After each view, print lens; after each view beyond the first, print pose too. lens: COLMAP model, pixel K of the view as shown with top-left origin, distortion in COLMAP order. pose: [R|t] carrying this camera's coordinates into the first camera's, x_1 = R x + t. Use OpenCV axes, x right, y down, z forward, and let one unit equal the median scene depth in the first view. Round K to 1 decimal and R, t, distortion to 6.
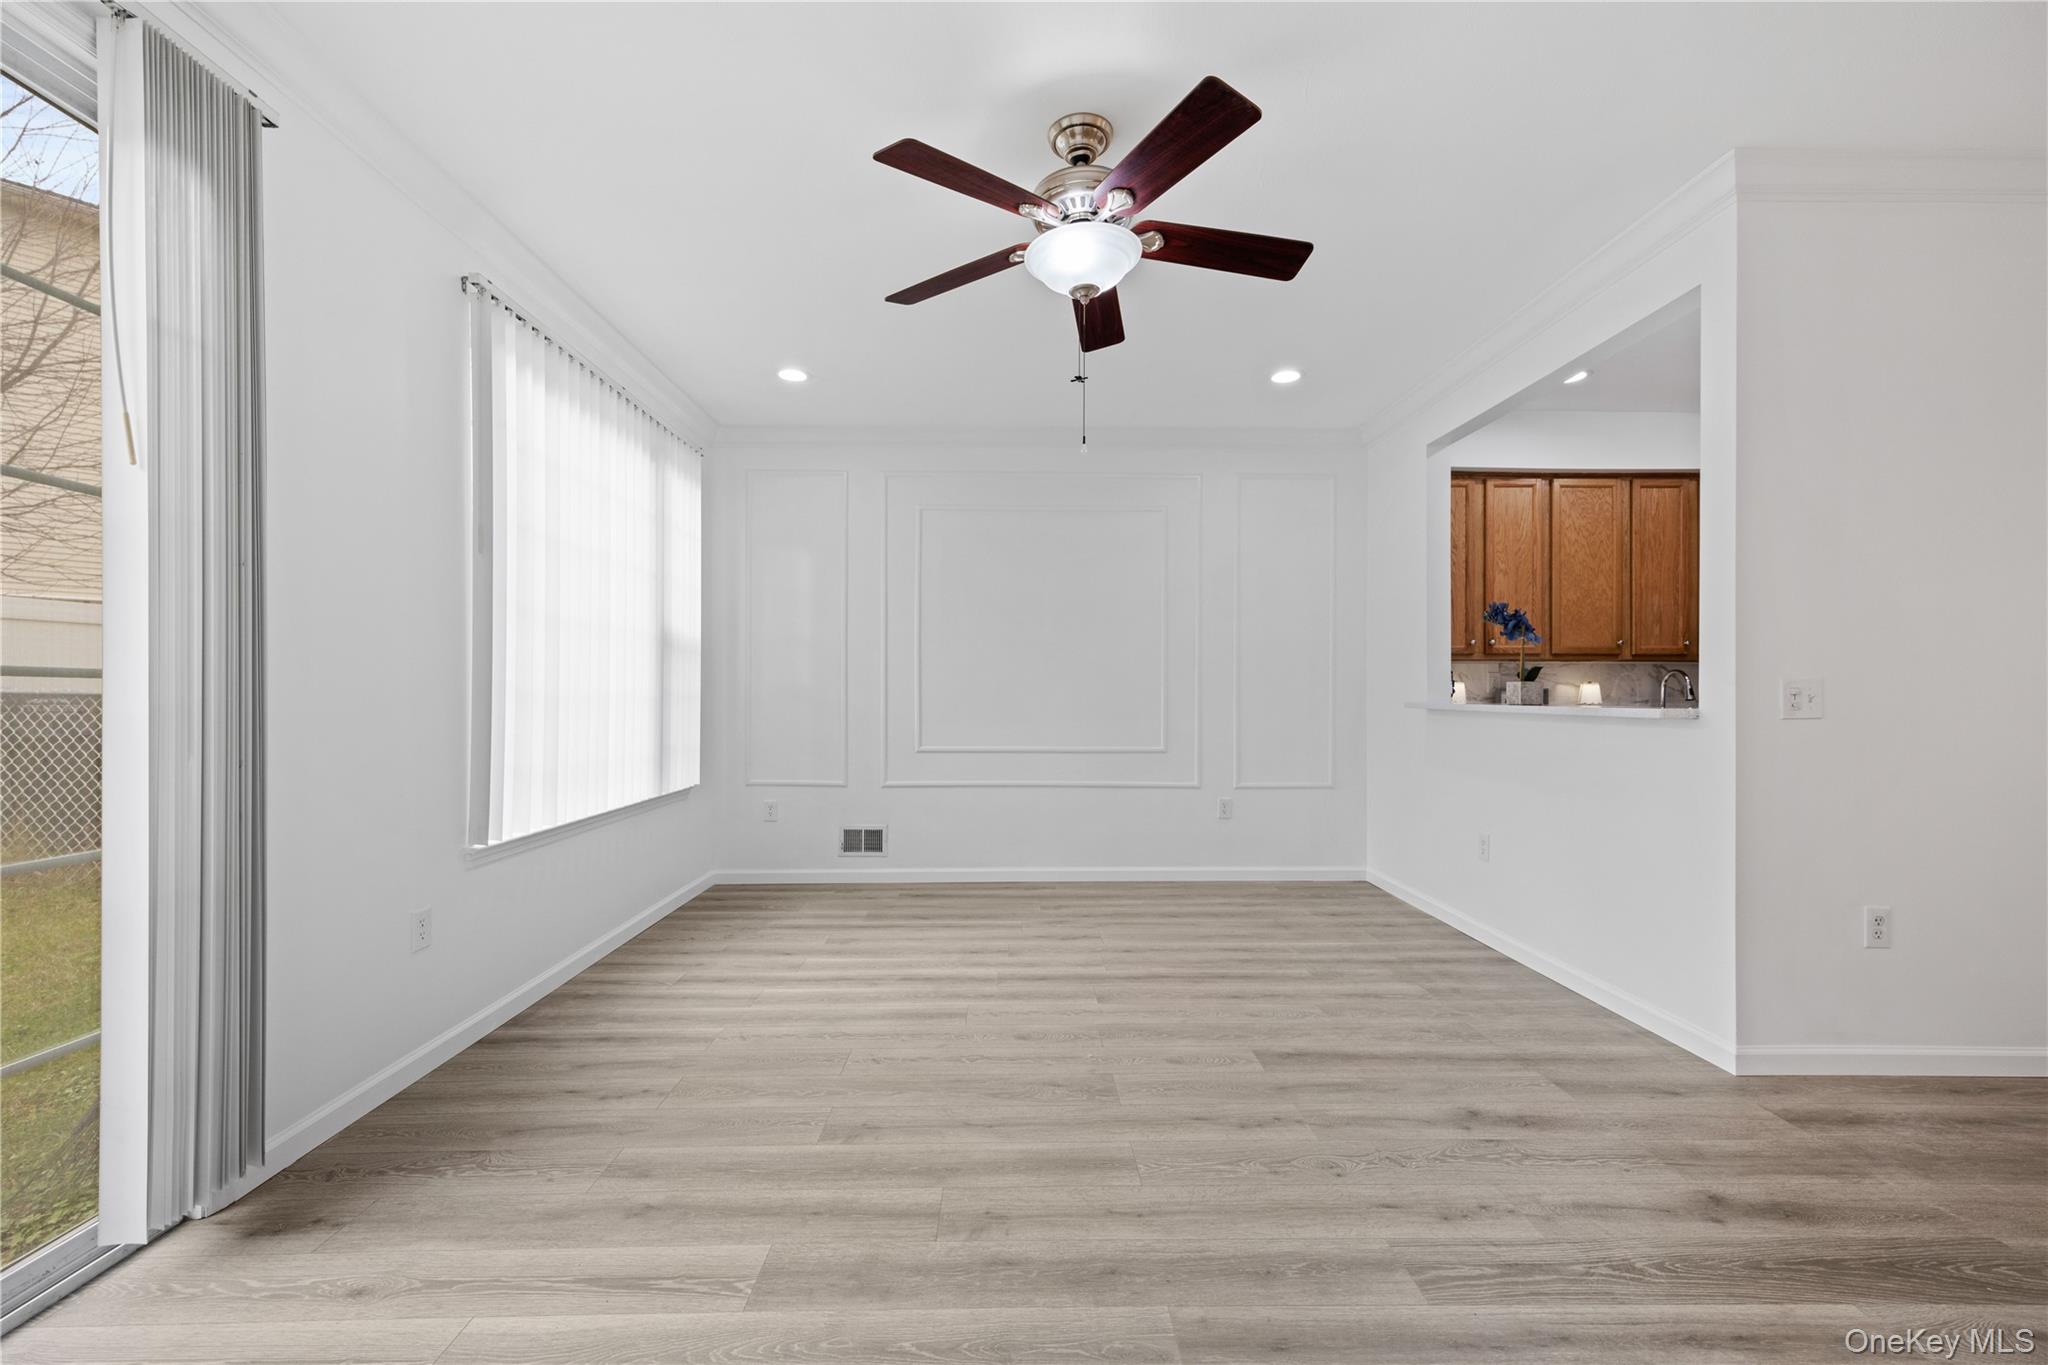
lens RADIAL K [[835.5, 0, 1019.0], [0, 835.5, 694.4], [0, 0, 1]] dist [0.009290, 0.000380]
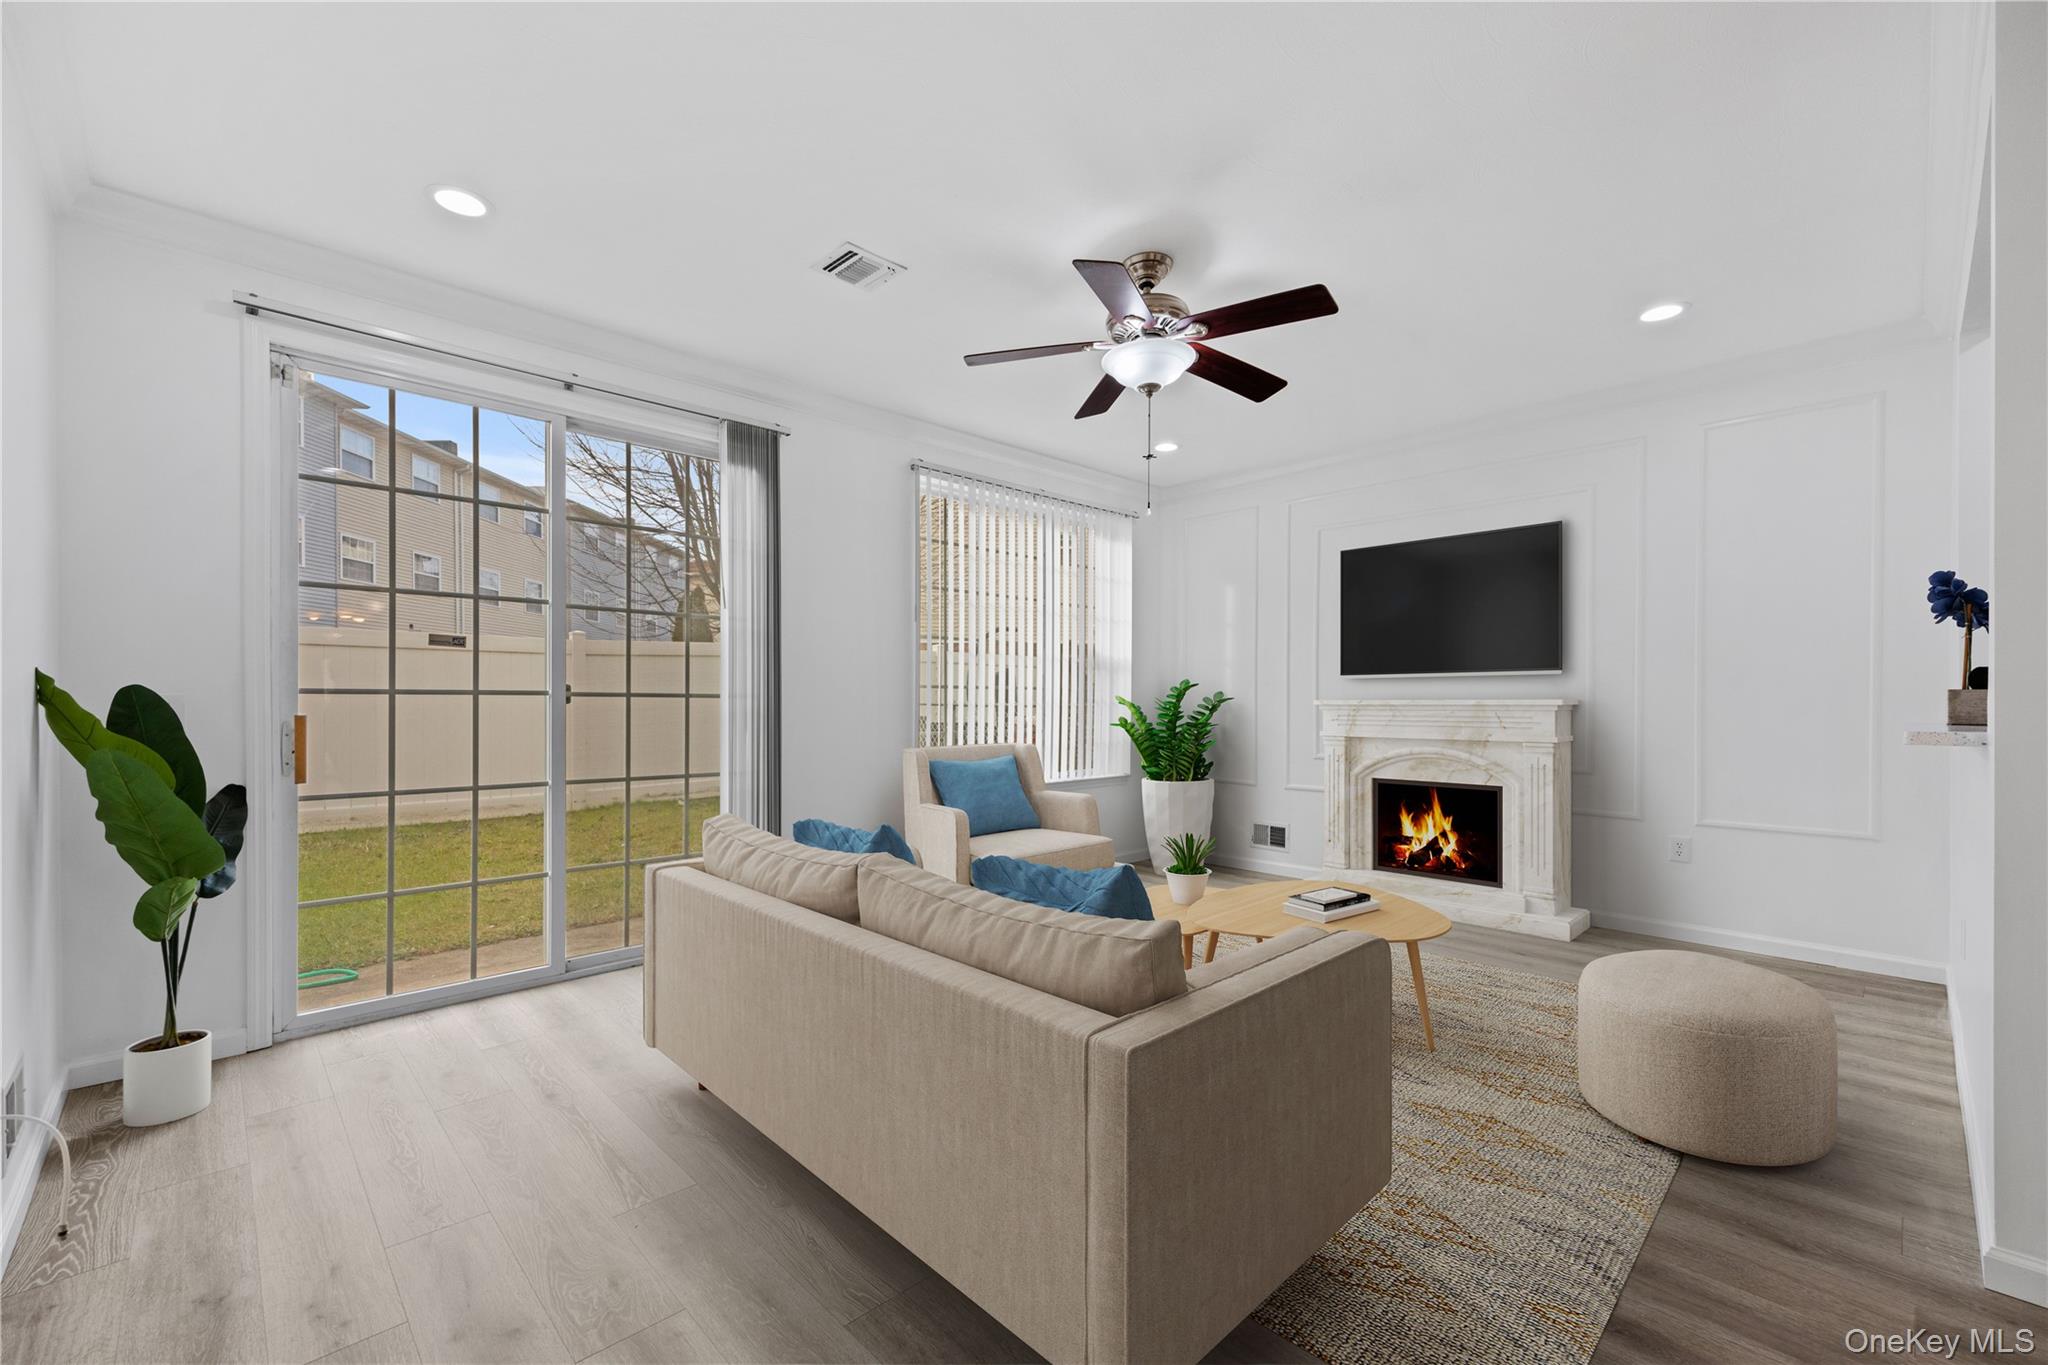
lens RADIAL K [[835.5, 0, 1019.8], [0, 835.5, 701.2], [0, 0, 1]] dist [0.009290, 0.000380]
pose [[0.689811, 0.000681, -0.723989, 0.479145], [-0.001597, 0.999999, -0.000580, -0.002879], [0.723987, 0.001557, 0.689812, -0.008054]]
